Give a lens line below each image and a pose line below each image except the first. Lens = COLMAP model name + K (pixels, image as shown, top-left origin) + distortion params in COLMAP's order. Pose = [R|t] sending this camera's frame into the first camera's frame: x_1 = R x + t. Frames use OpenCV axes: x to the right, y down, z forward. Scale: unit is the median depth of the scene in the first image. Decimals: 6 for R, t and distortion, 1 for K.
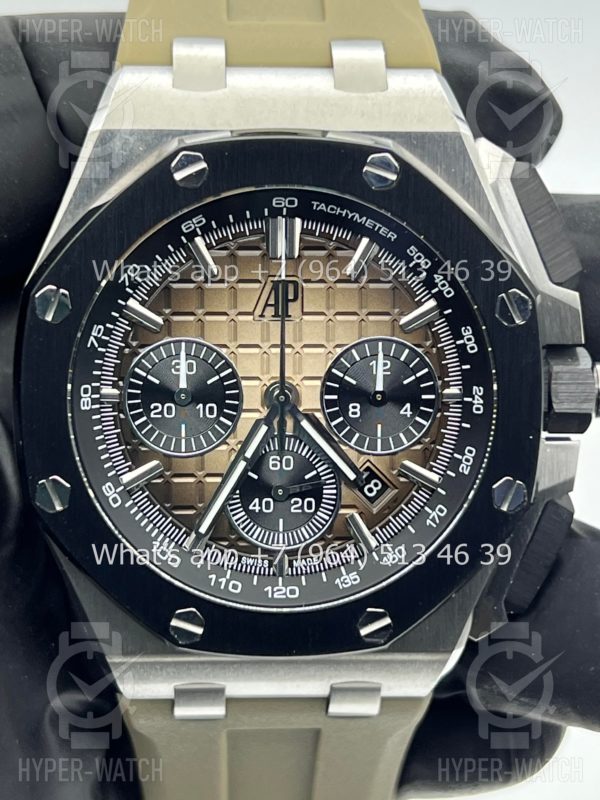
lens RADIAL K [[1923.0, 0, 300.0], [0, 1923.0, 400.0], [0, 0, 1]] dist [0.239827, -0.049747]
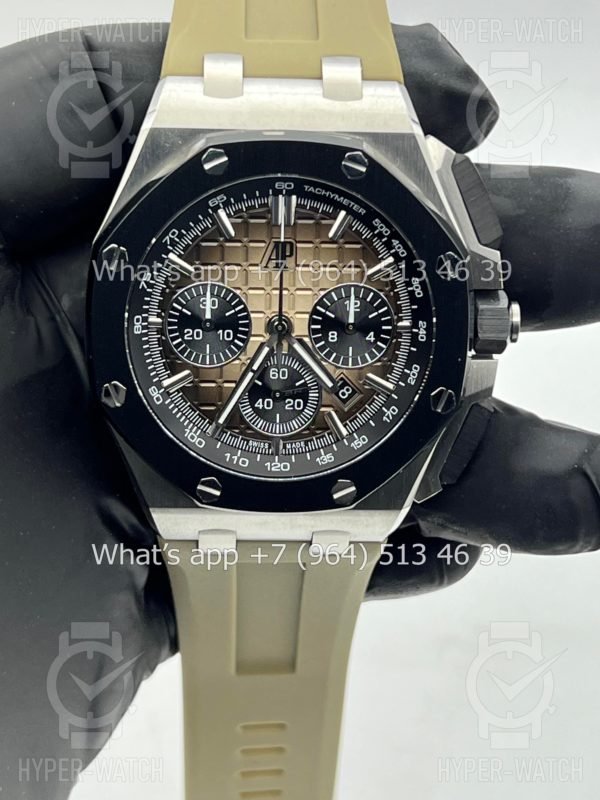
lens RADIAL K [[1923.0, 0, 300.0], [0, 1923.0, 400.0], [0, 0, 1]] dist [0.239827, -0.049747]
pose [[0.999774, 0.019359, -0.008777, 0.017954], [-0.018462, 0.995521, 0.092720, -0.076635], [0.010533, -0.092537, 0.995654, -0.372101]]
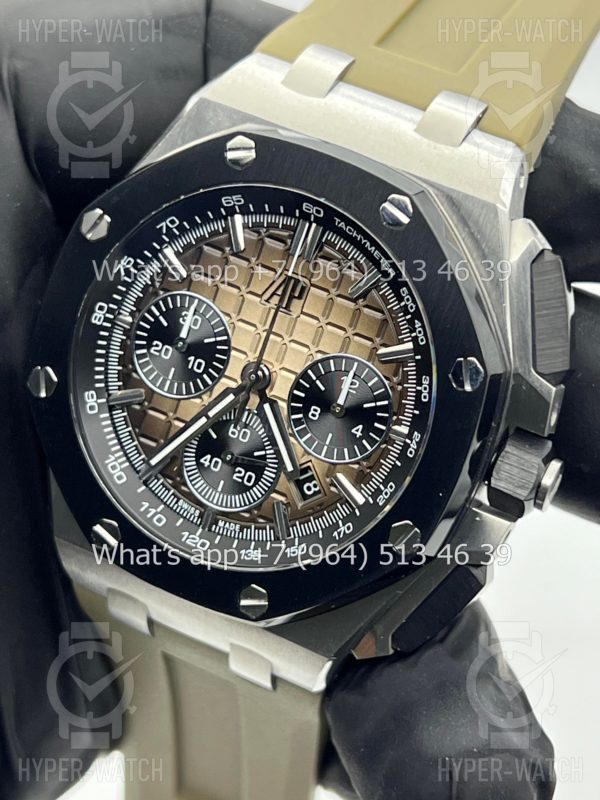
lens RADIAL K [[1923.0, 0, 300.0], [0, 1923.0, 400.0], [0, 0, 1]] dist [0.239827, -0.049747]
pose [[0.868797, 0.360746, -0.339195, 0.388491], [-0.361189, 0.930276, 0.064249, -0.068441], [0.338723, 0.066694, 0.938519, -0.021825]]
